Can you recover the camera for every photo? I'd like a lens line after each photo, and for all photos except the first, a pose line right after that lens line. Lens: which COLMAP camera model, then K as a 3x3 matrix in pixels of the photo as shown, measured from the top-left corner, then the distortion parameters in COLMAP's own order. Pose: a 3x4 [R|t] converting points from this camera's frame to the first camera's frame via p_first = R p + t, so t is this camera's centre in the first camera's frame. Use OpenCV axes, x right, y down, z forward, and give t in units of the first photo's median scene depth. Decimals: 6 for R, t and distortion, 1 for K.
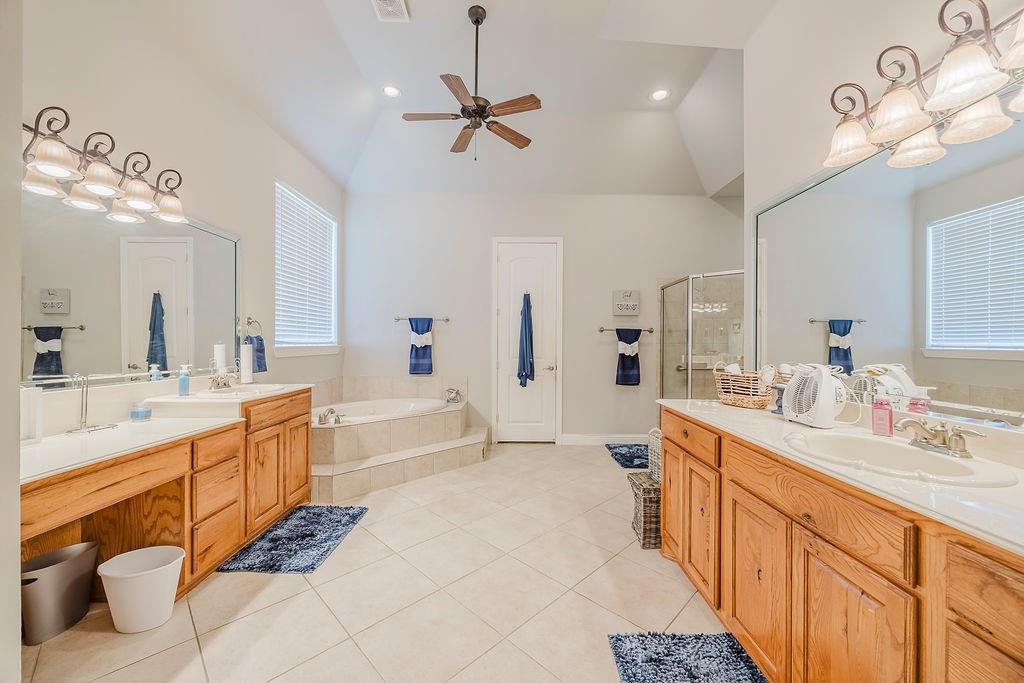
lens RADIAL K [[387.1, 0, 514.8], [0, 387.1, 343.8], [0, 0, 1]] dist [-0.000585, 0.000028]
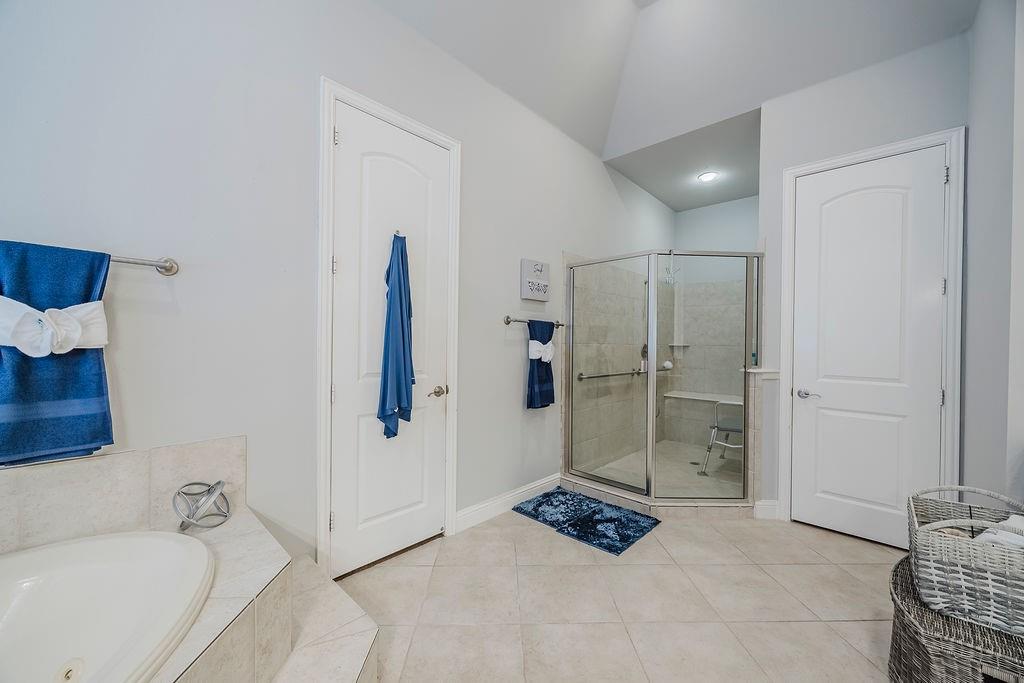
lens RADIAL K [[387.1, 0, 514.8], [0, 387.1, 343.8], [0, 0, 1]] dist [-0.000585, 0.000028]
pose [[0.690723, 0.000288, 0.723120, -0.208174], [-0.006474, 0.999962, 0.005786, -0.003420], [-0.723091, -0.008678, 0.690699, 0.576610]]
